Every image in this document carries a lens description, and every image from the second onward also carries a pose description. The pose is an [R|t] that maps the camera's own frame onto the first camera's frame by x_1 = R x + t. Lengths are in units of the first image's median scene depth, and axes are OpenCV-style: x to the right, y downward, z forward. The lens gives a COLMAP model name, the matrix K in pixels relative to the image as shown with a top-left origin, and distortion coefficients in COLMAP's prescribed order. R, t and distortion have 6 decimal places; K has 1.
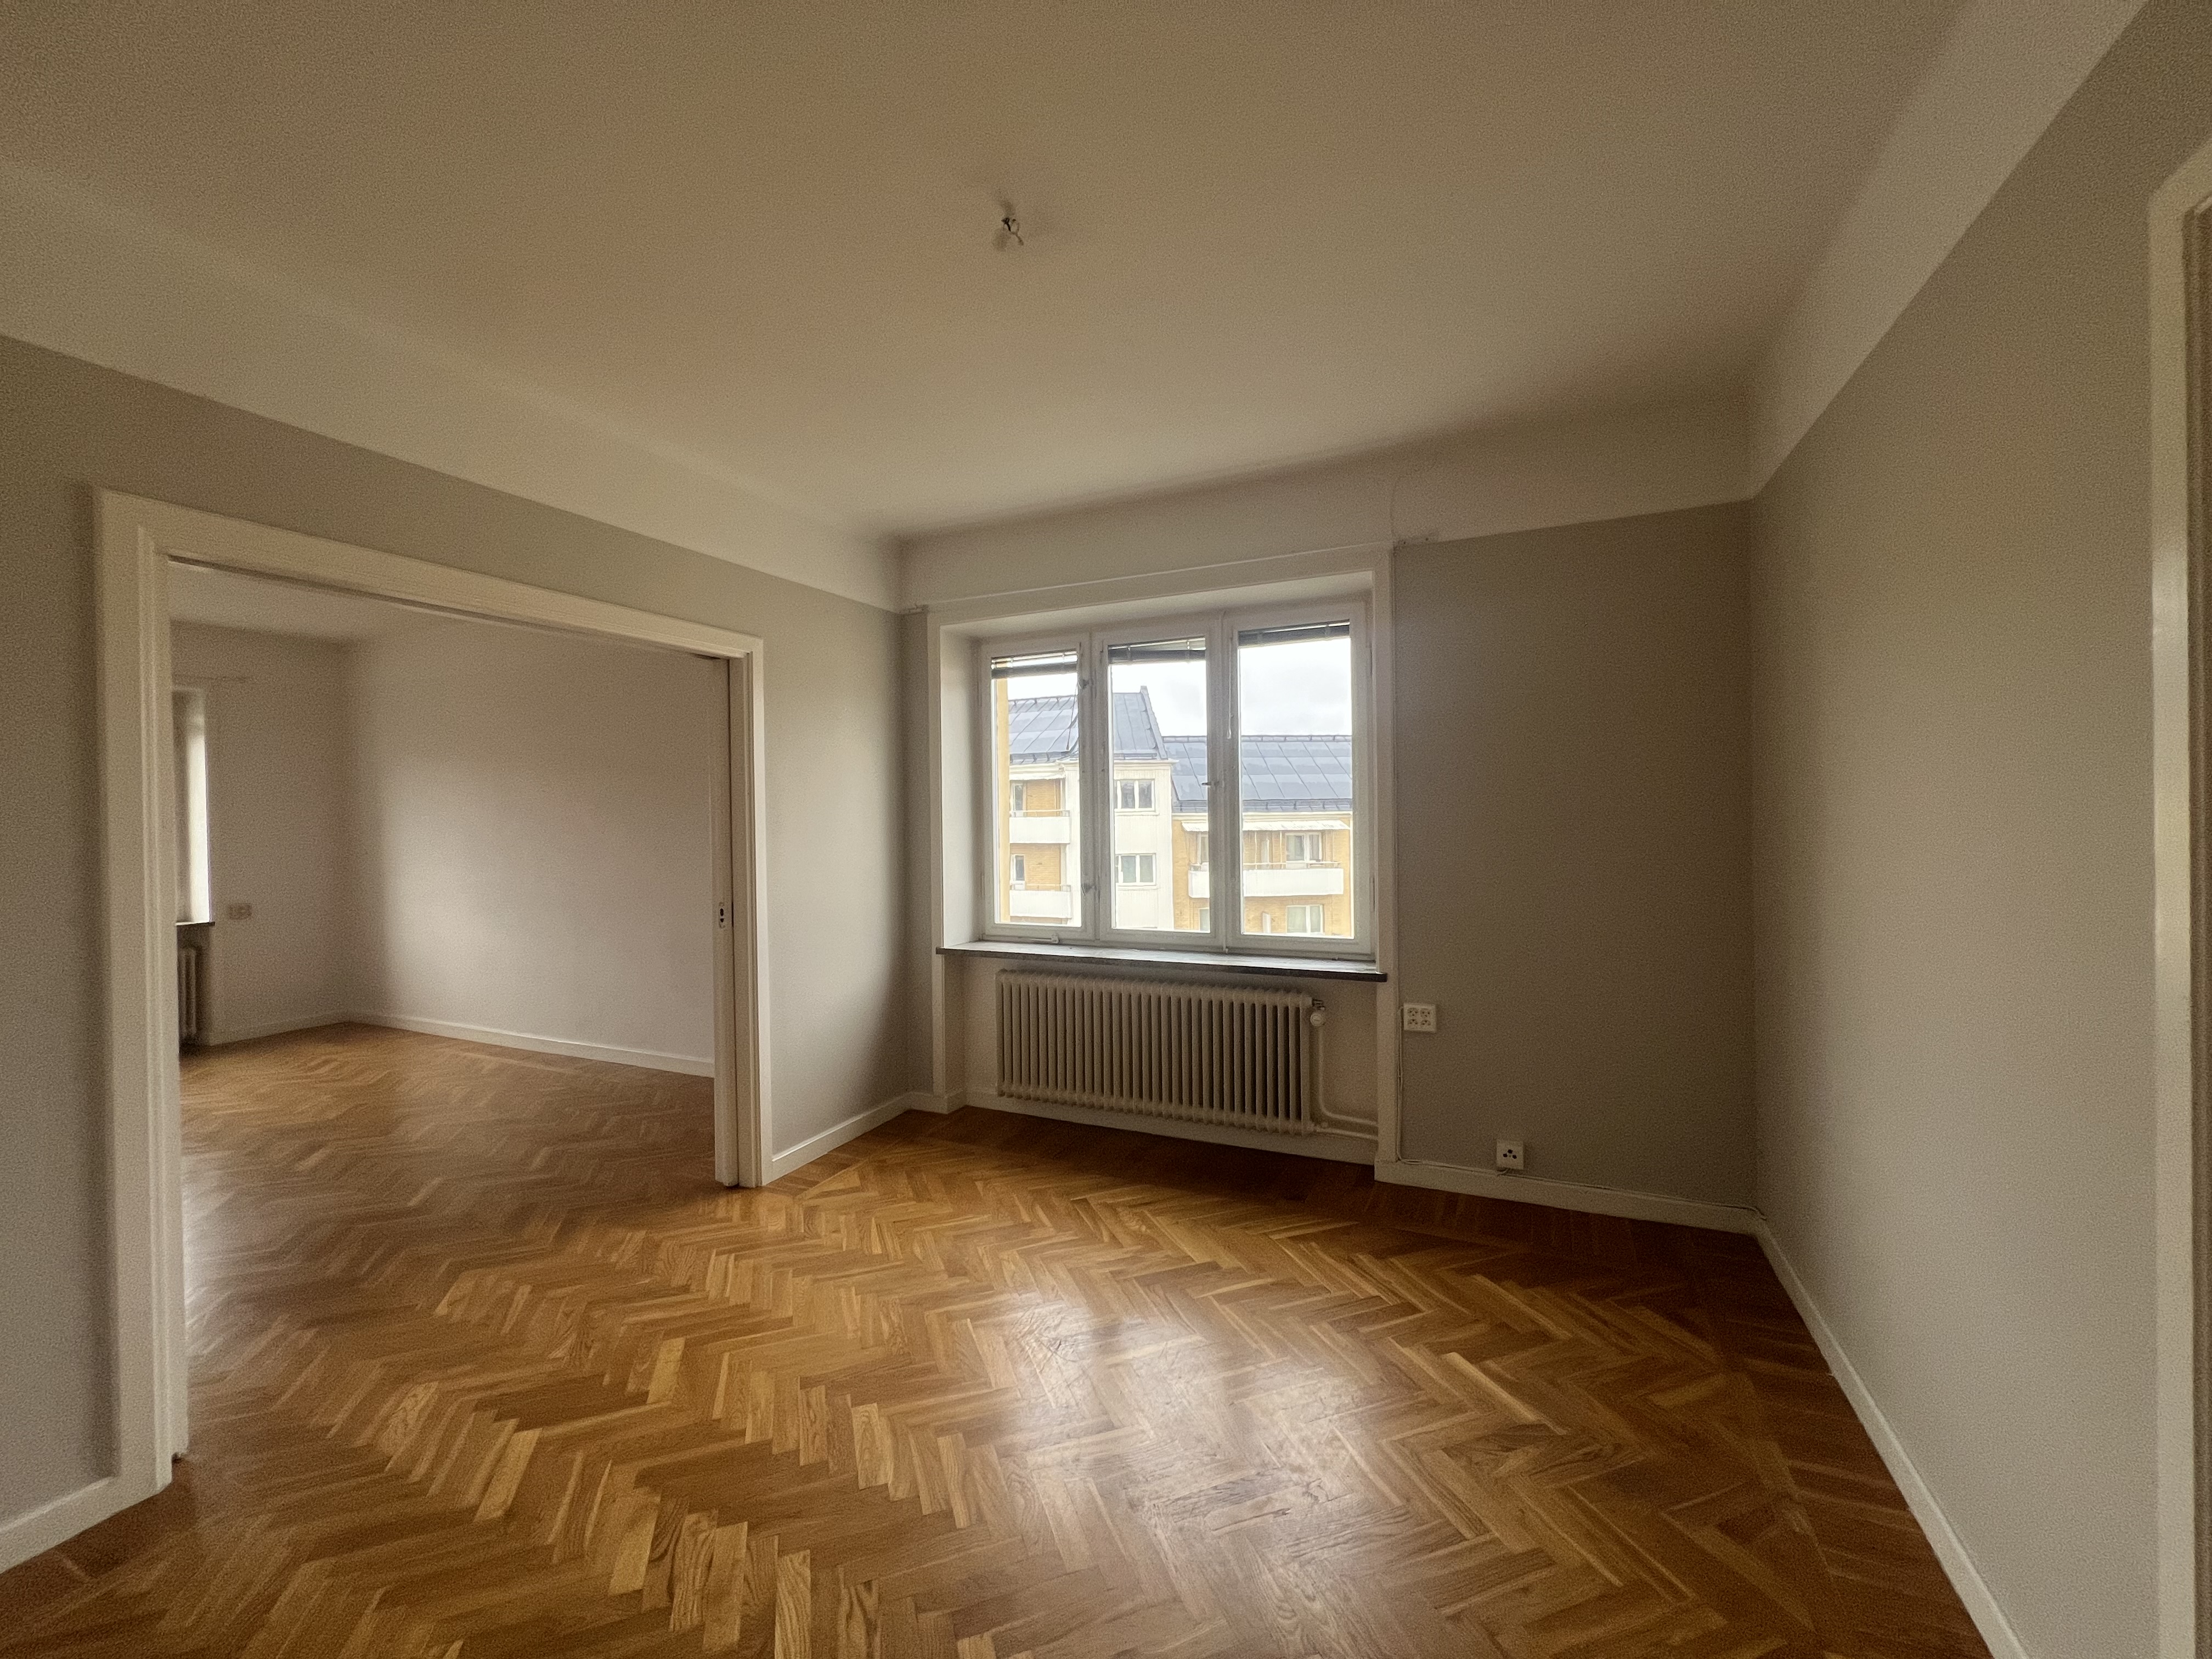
lens RADIAL K [[885.5, 0, 1101.5], [0, 885.5, 819.2], [0, 0, 1]] dist [-0.009259, 0.000204]
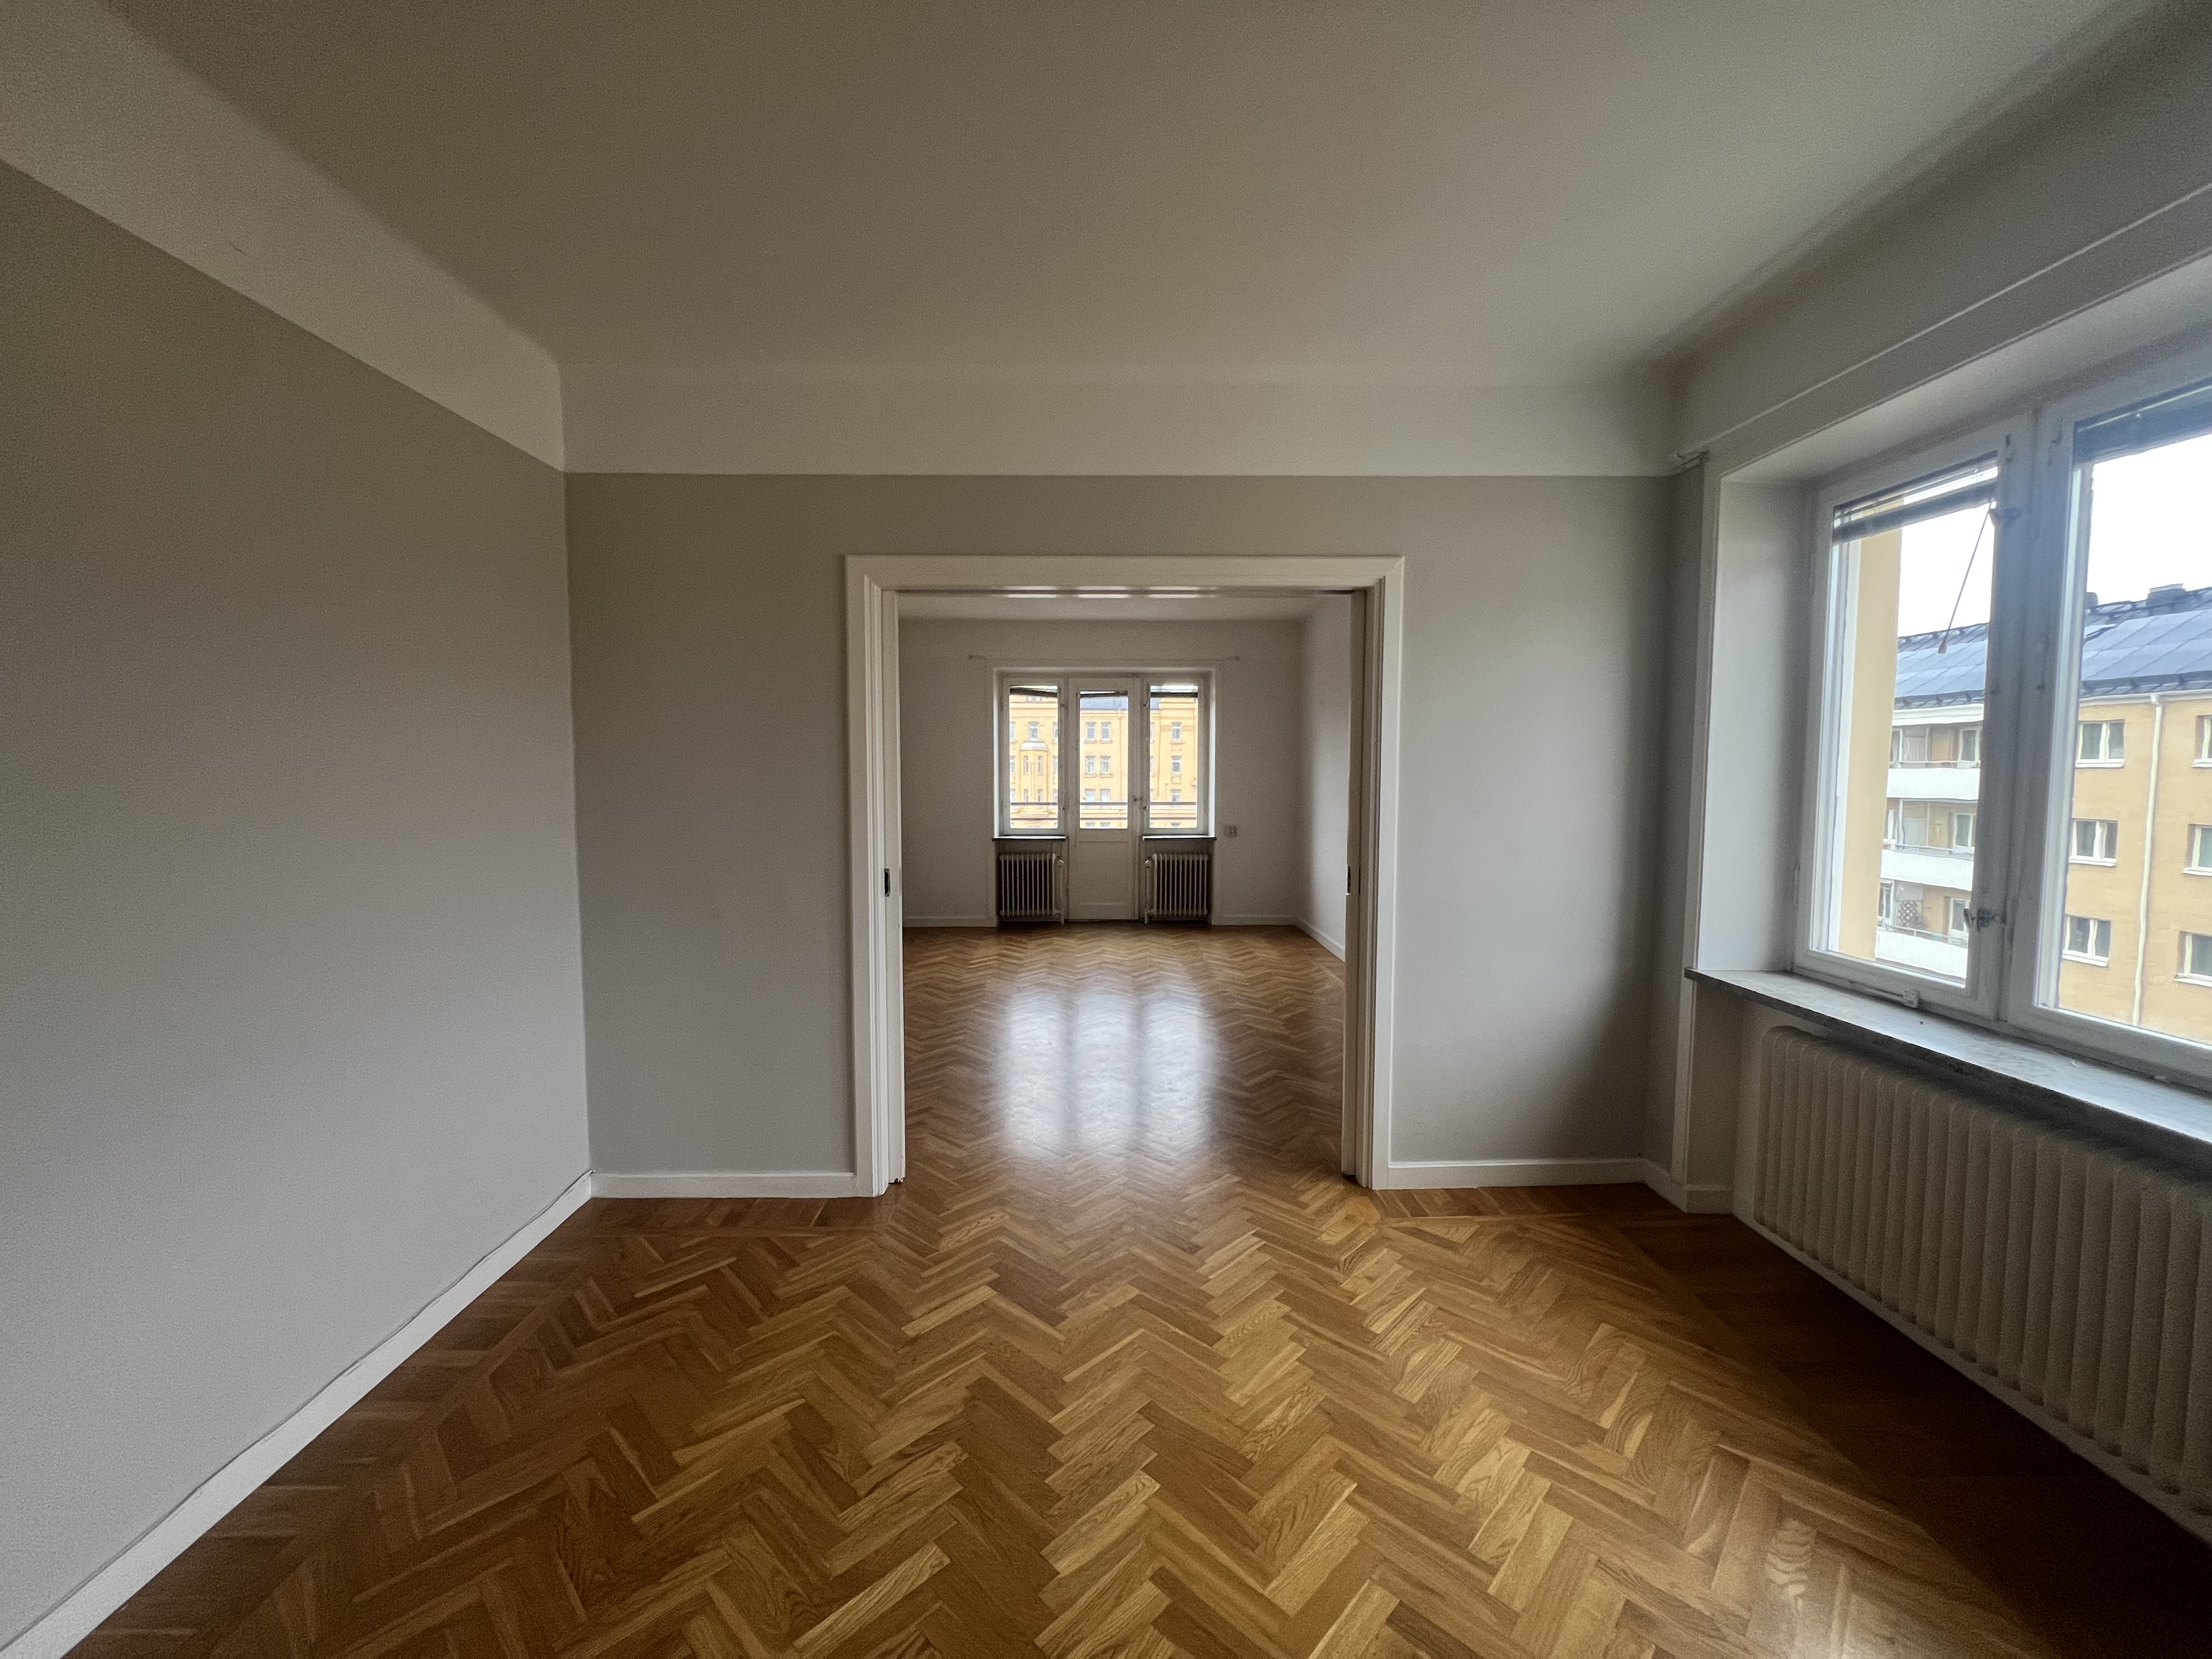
lens RADIAL K [[885.5, 0, 1104.8], [0, 885.5, 822.4], [0, 0, 1]] dist [-0.009259, 0.000204]
pose [[0.438056, 0.071254, -0.896120, 0.263390], [-0.010922, 0.997202, 0.073952, -0.013141], [0.898882, -0.022608, 0.437608, 0.378845]]
